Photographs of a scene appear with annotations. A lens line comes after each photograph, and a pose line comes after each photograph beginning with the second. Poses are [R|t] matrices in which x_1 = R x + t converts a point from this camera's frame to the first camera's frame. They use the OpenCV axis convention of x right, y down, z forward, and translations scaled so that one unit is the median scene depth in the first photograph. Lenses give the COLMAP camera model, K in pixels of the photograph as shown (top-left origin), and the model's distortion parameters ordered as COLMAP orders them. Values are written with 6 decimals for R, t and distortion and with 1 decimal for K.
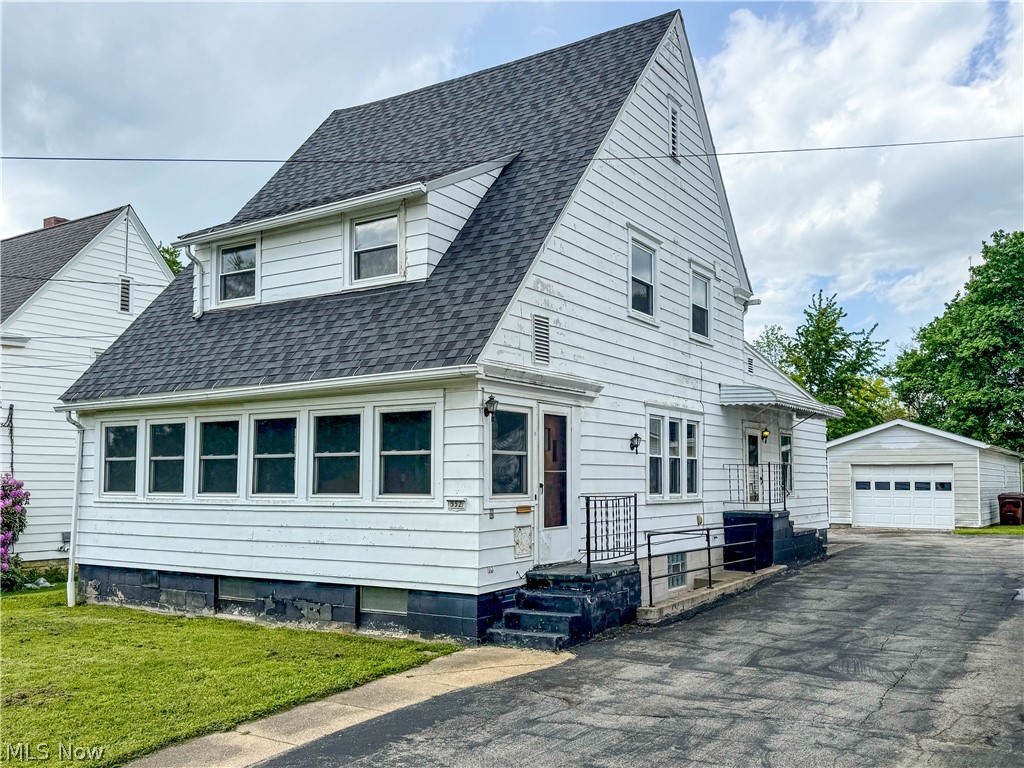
lens RADIAL K [[913.0, 0, 512.0], [0, 913.0, 384.0], [0, 0, 1]] dist [0.083562, -0.009313]
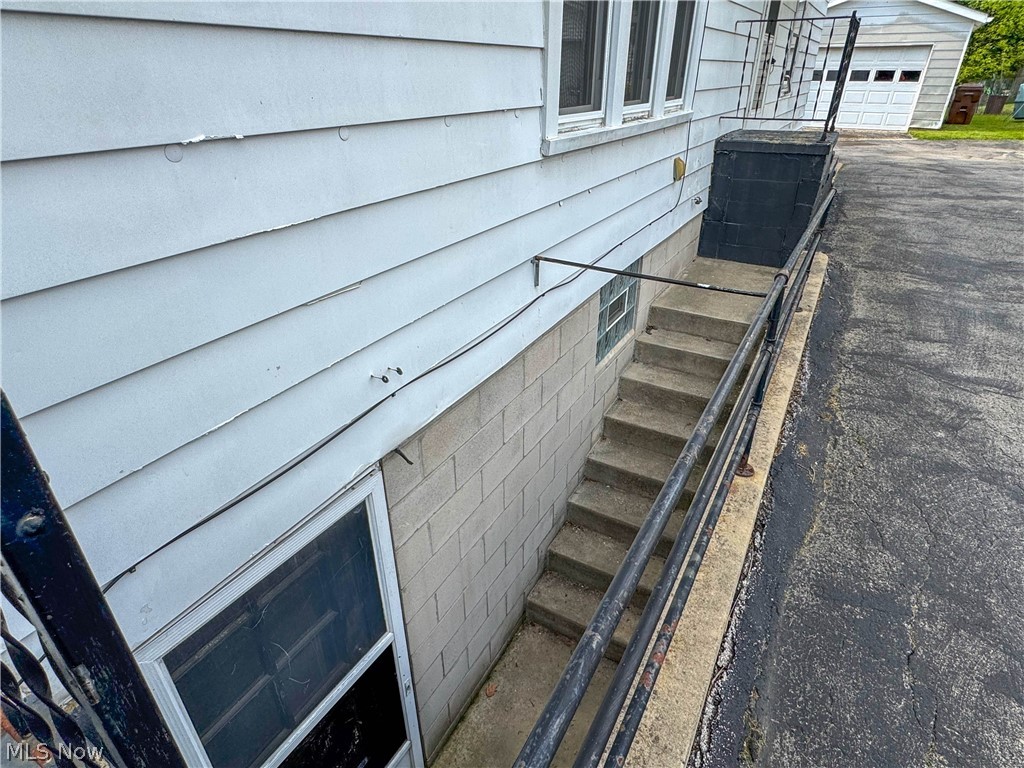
lens RADIAL K [[569.7, 0, 512.0], [0, 569.7, 384.0], [0, 0, 1]] dist [-0.001025, -0.000847]
pose [[0.998561, -0.023240, 0.048329, 0.105008], [-0.008501, 0.821223, 0.570545, 0.074738], [-0.052949, -0.570134, 0.819843, 0.678021]]
